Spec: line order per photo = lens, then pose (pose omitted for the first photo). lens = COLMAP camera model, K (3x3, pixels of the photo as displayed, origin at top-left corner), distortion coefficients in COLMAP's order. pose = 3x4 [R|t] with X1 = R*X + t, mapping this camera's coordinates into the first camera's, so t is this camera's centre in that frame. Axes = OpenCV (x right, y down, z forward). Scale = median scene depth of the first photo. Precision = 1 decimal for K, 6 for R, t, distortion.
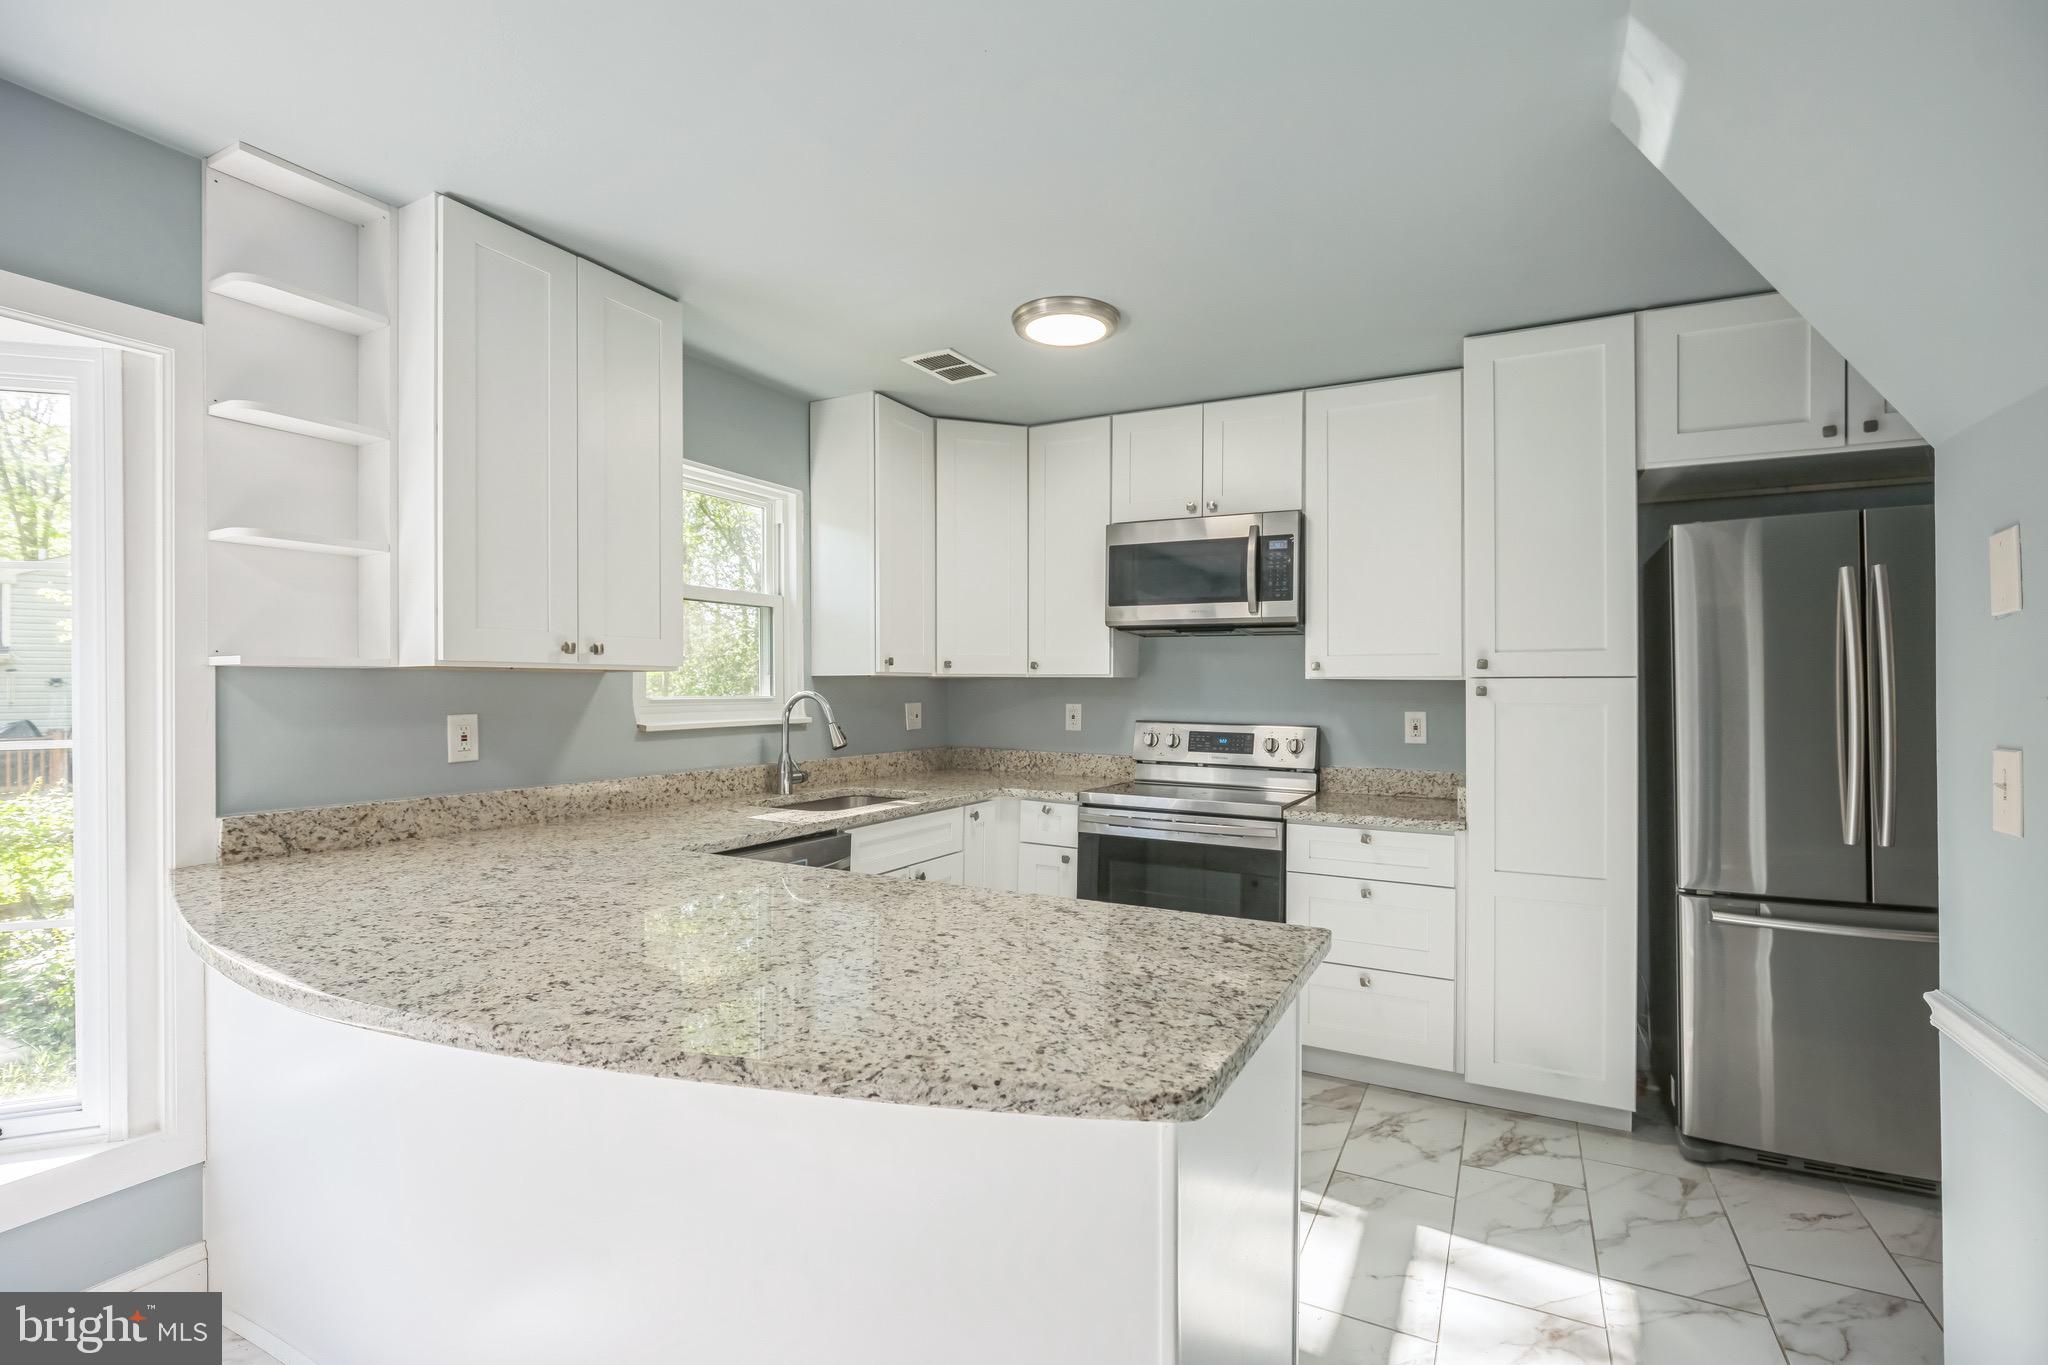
lens RADIAL K [[933.1, 0, 1028.8], [0, 933.1, 681.2], [0, 0, 1]] dist [-0.012793, 0.004924]
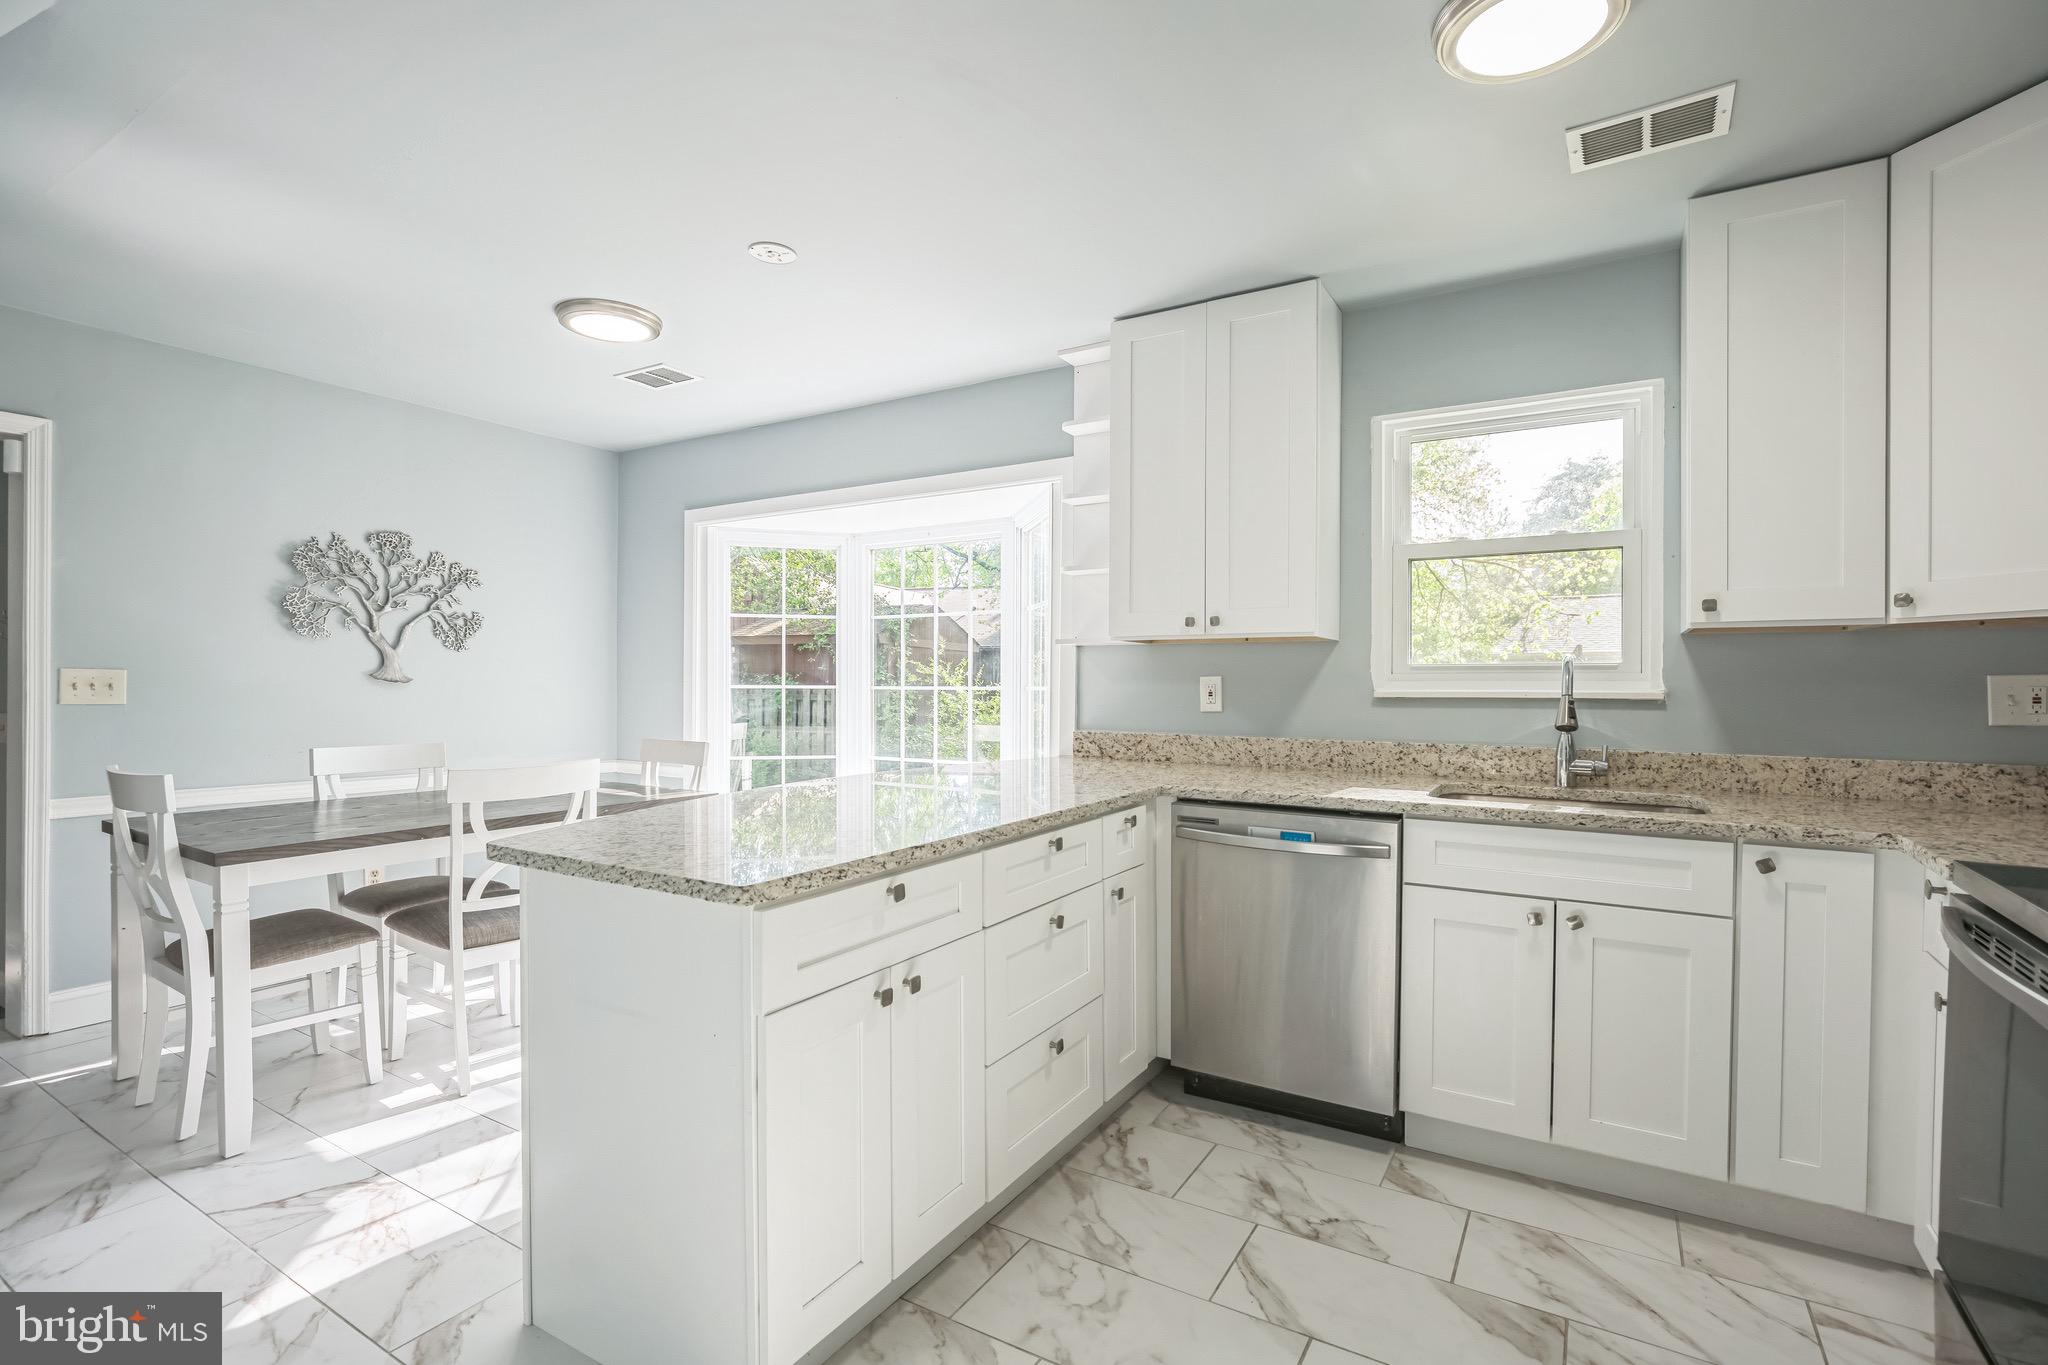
lens RADIAL K [[933.1, 0, 1013.0], [0, 933.1, 680.5], [0, 0, 1]] dist [-0.012793, 0.004924]
pose [[-0.054808, 0.002731, -0.998493, 0.702955], [0.006430, 0.999976, 0.002382, 0.035242], [0.998476, -0.006289, -0.054825, 0.753074]]
